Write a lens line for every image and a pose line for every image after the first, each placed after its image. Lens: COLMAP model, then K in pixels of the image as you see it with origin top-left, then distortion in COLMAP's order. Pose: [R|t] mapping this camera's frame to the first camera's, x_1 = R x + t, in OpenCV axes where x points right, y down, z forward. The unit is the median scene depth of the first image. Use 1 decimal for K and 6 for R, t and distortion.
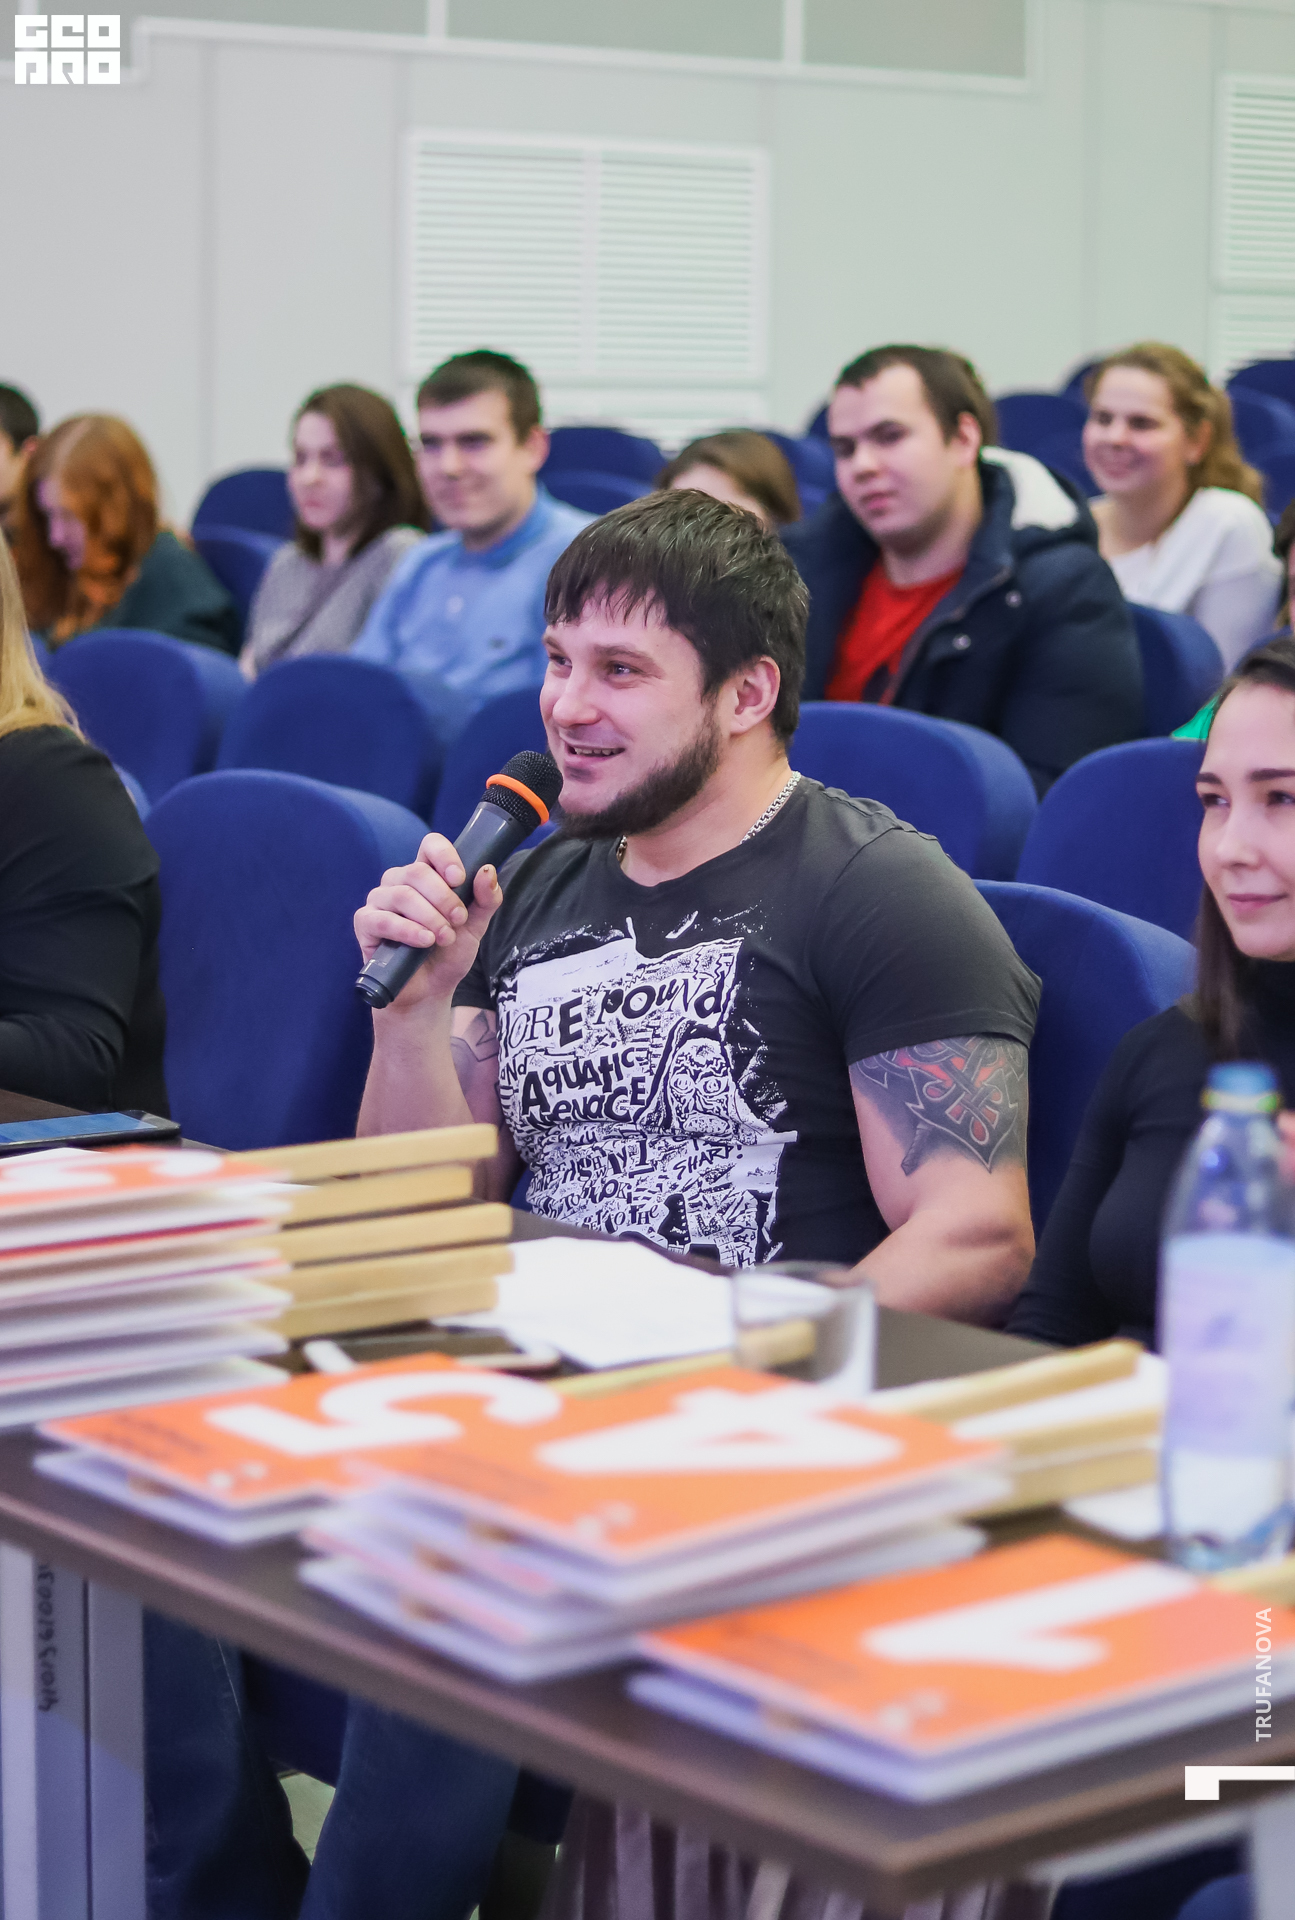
lens RADIAL K [[4378.2, 0, 647.5], [0, 4378.2, 960.0], [0, 0, 1]] dist [0.049501, -0.223692]
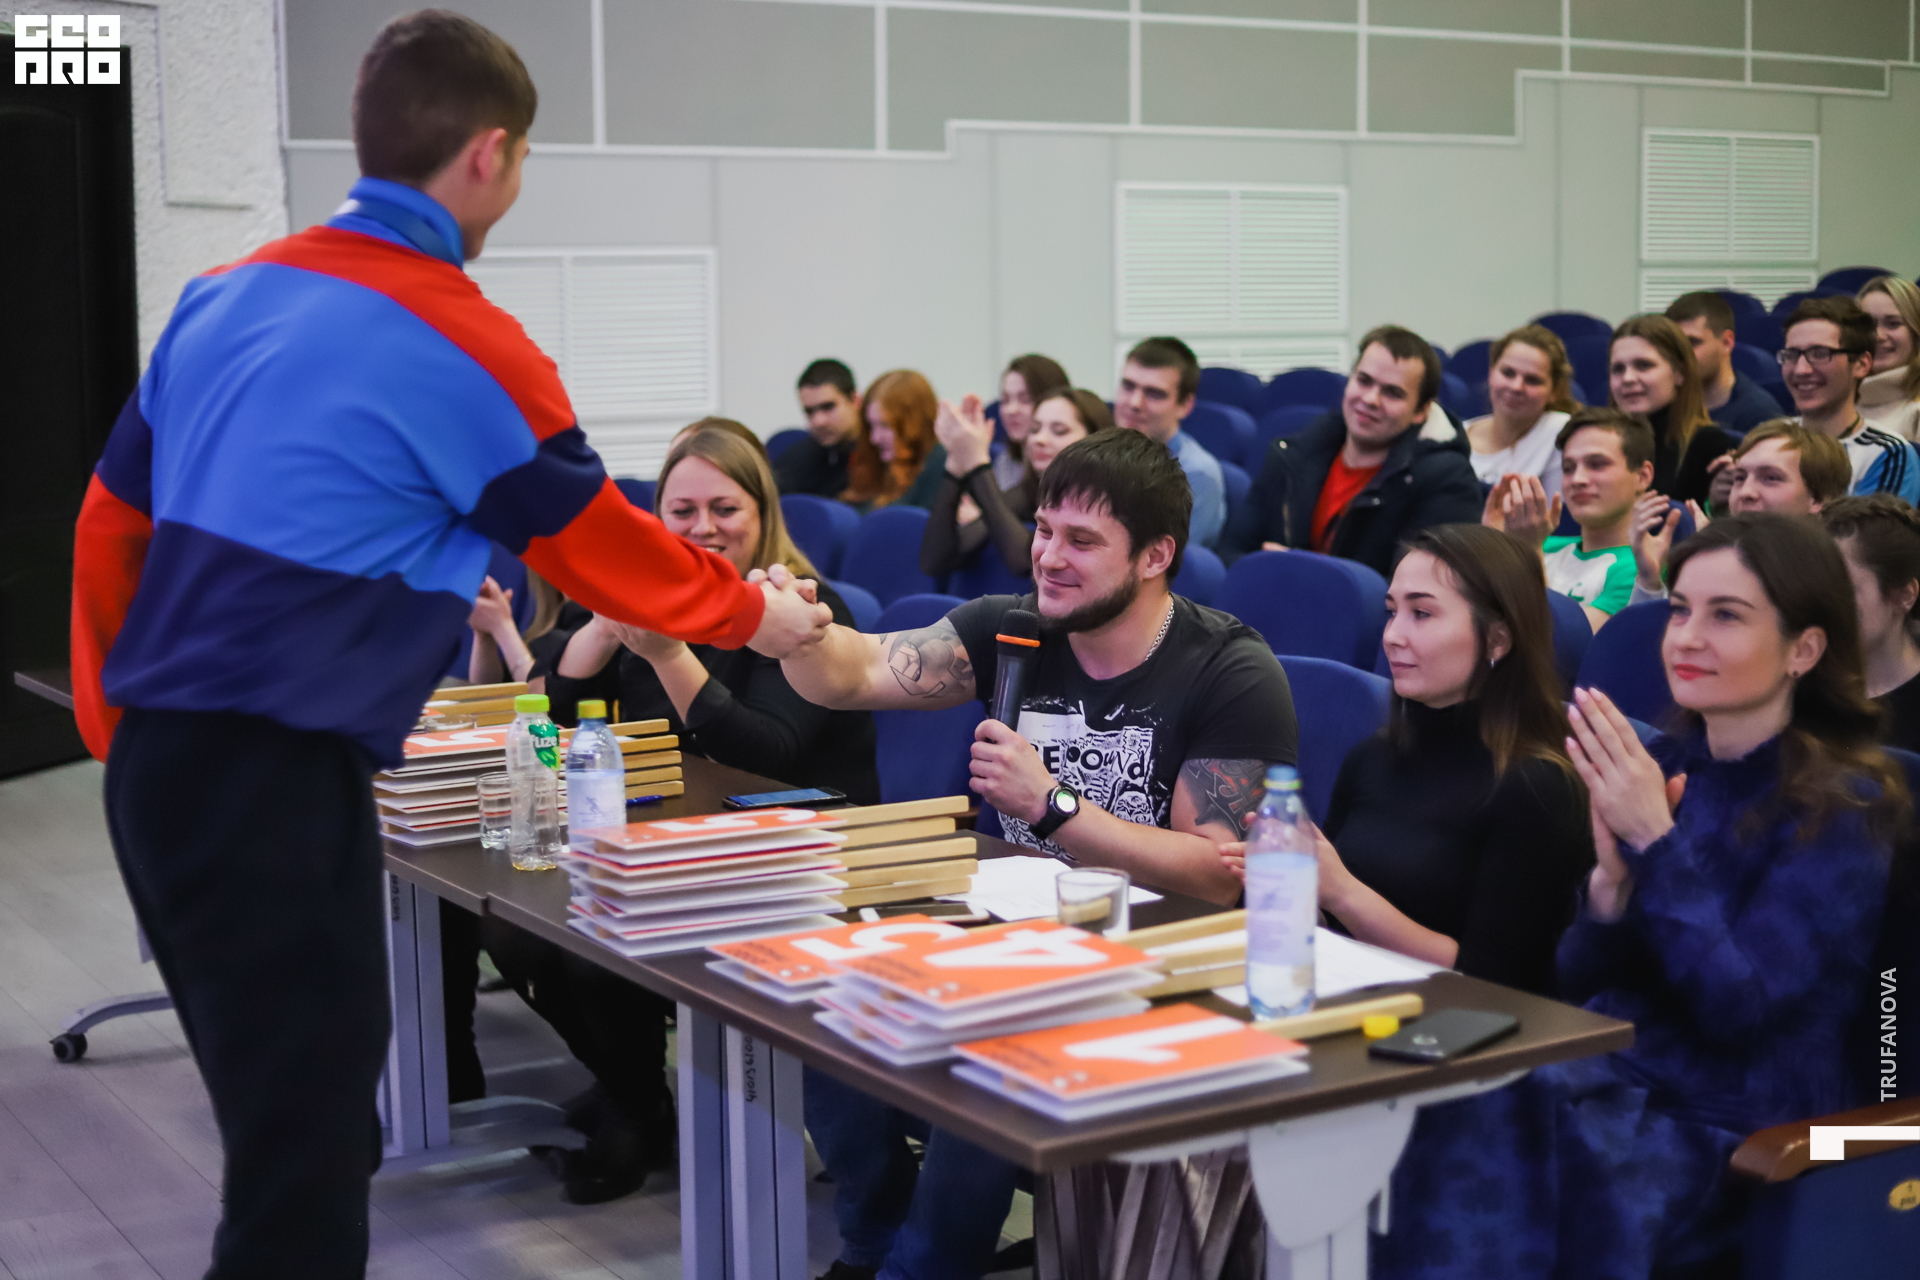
lens RADIAL K [[2850.4, 0, 953.7], [0, 2850.4, 668.8], [0, 0, 1]] dist [-0.035813, -0.059218]
pose [[0.990273, -0.004276, -0.139075, 0.137992], [0.003471, 0.999976, -0.006030, -0.010012], [0.139097, 0.005489, 0.990264, -0.237217]]
